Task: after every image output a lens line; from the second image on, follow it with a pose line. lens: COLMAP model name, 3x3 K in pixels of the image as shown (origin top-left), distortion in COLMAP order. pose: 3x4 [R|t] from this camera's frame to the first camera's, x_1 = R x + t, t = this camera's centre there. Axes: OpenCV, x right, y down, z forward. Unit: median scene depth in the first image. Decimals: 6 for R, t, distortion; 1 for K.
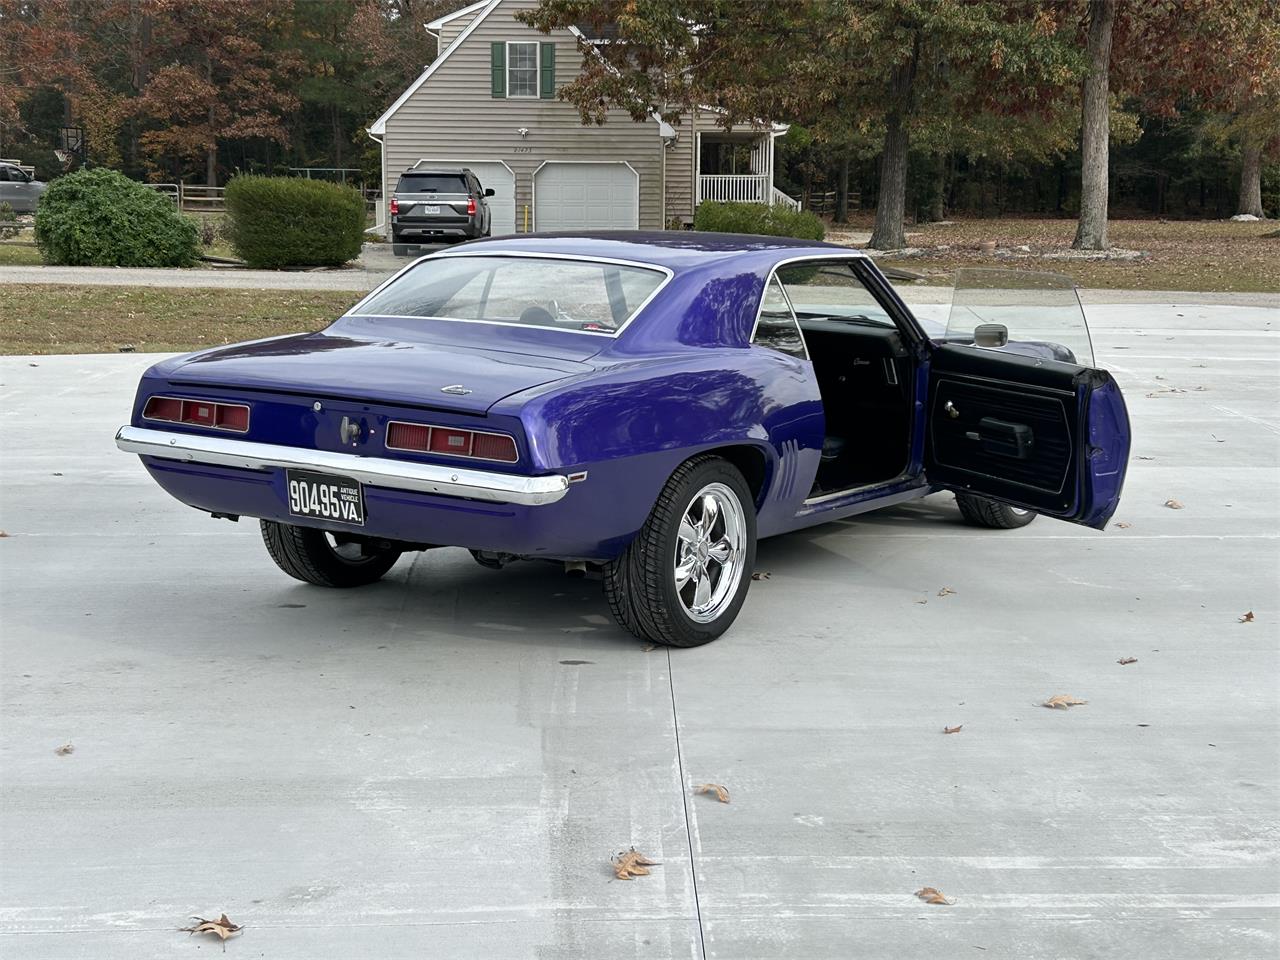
lens RADIAL K [[1838.4, 0, 617.6], [0, 1838.4, 480.1], [0, 0, 1]] dist [0.178359, -0.501406]
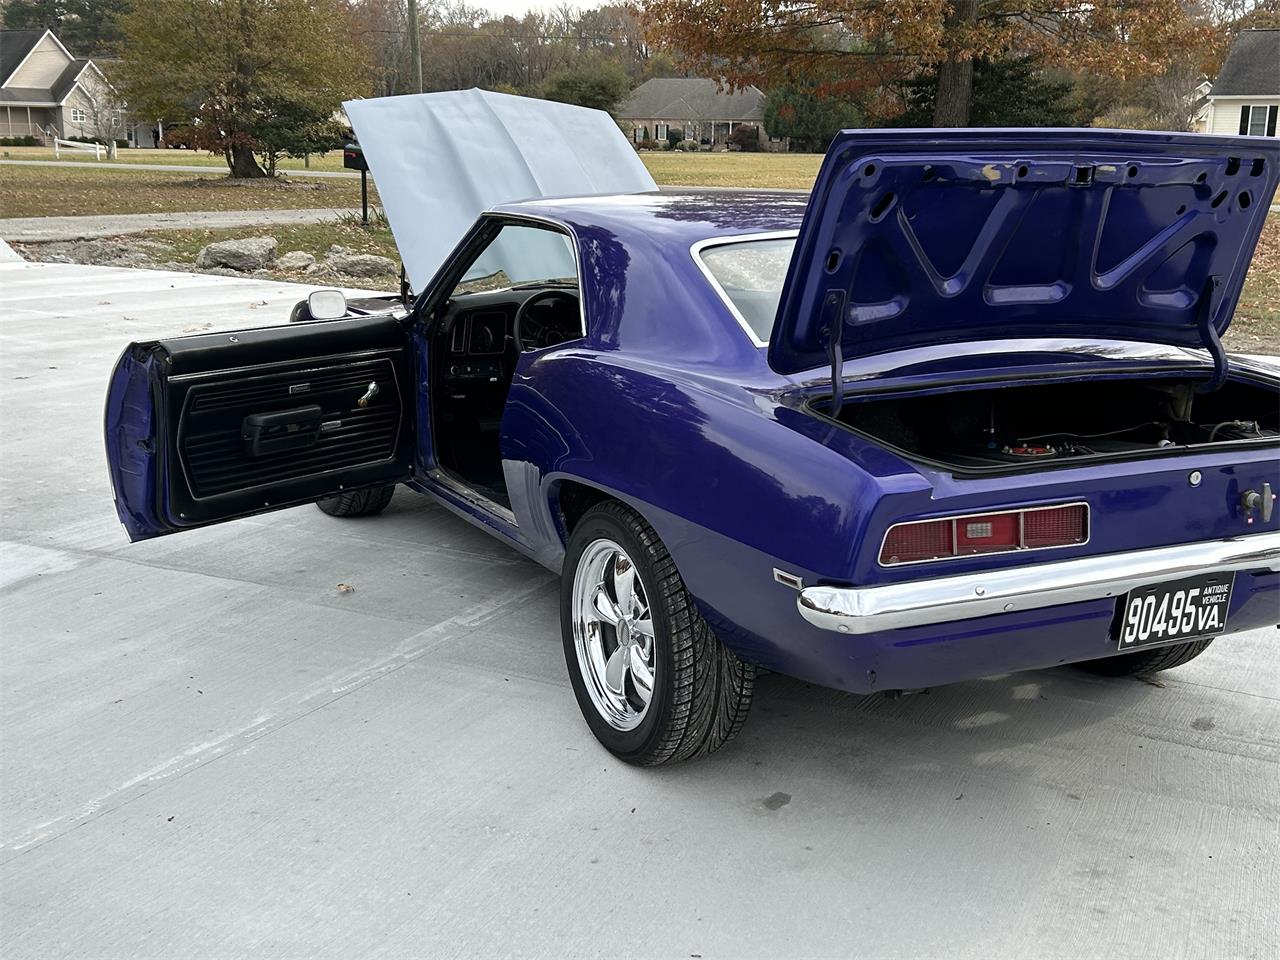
lens RADIAL K [[1499.2, 0, 640.0], [0, 1499.2, 480.0], [0, 0, 1]] dist [0.142594, -0.352479]
pose [[0.498786, -0.197179, 0.843999, -0.118199], [0.130034, 0.979781, 0.152053, -0.024263], [-0.856915, 0.033906, 0.514341, 0.145161]]
